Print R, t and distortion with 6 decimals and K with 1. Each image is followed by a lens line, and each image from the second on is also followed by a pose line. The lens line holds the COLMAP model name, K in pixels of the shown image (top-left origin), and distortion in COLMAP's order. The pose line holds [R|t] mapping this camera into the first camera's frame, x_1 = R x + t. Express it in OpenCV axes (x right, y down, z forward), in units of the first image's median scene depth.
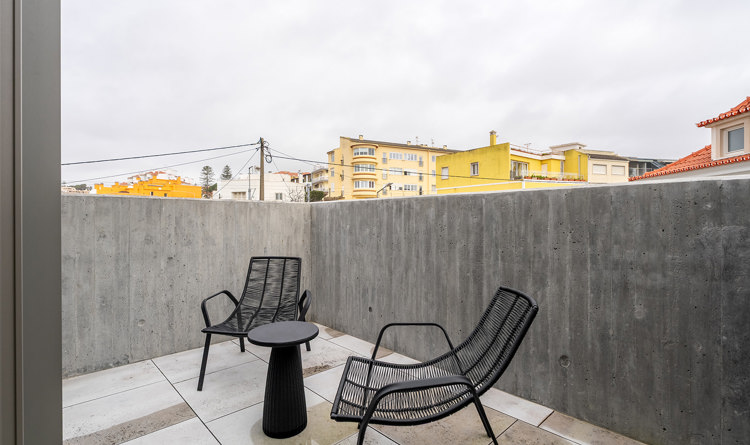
lens RADIAL K [[365.5, 0, 375.0], [0, 365.5, 222.5], [0, 0, 1]] dist [-0.001420, -0.000660]
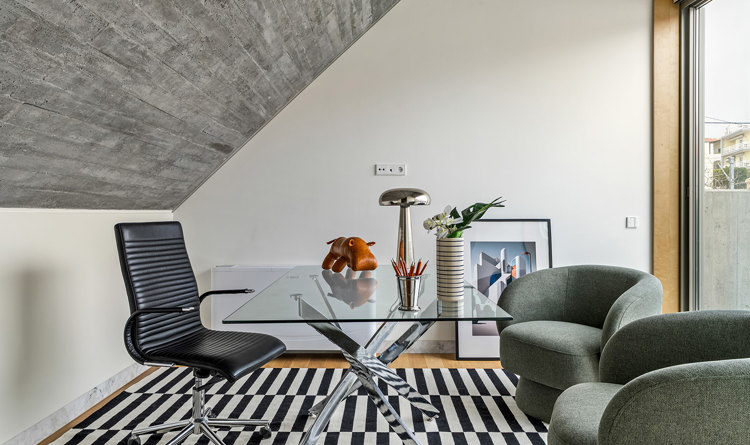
lens RADIAL K [[513.7, 0, 374.8], [0, 513.7, 211.3], [0, 0, 1]] dist [0.001346, 0.000546]
pose [[0.734119, 0.000182, -0.679020, -0.090930], [-0.009302, 0.999909, -0.009789, 0.003354], [0.678957, 0.013503, 0.734054, -0.188150]]
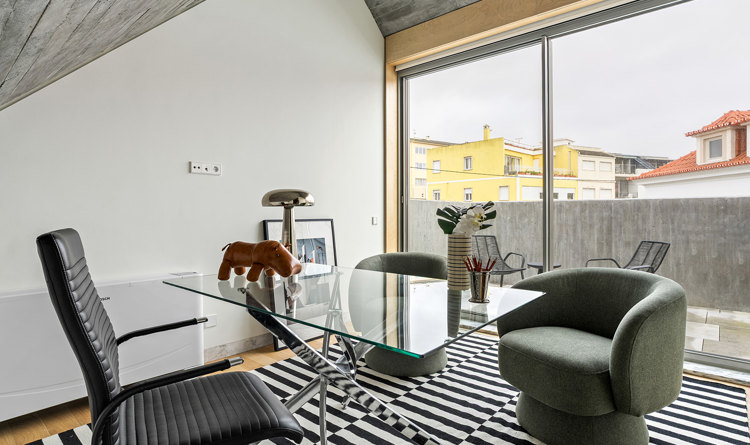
lens RADIAL K [[402.1, 0, 392.6], [0, 402.1, 217.3], [0, 0, 1]] dist [0.000653, 0.001213]
pose [[0.993640, -0.000461, 0.112604, -0.213680], [0.000794, 0.999995, -0.002912, 0.003785], [-0.112602, 0.002983, 0.993636, -0.194261]]
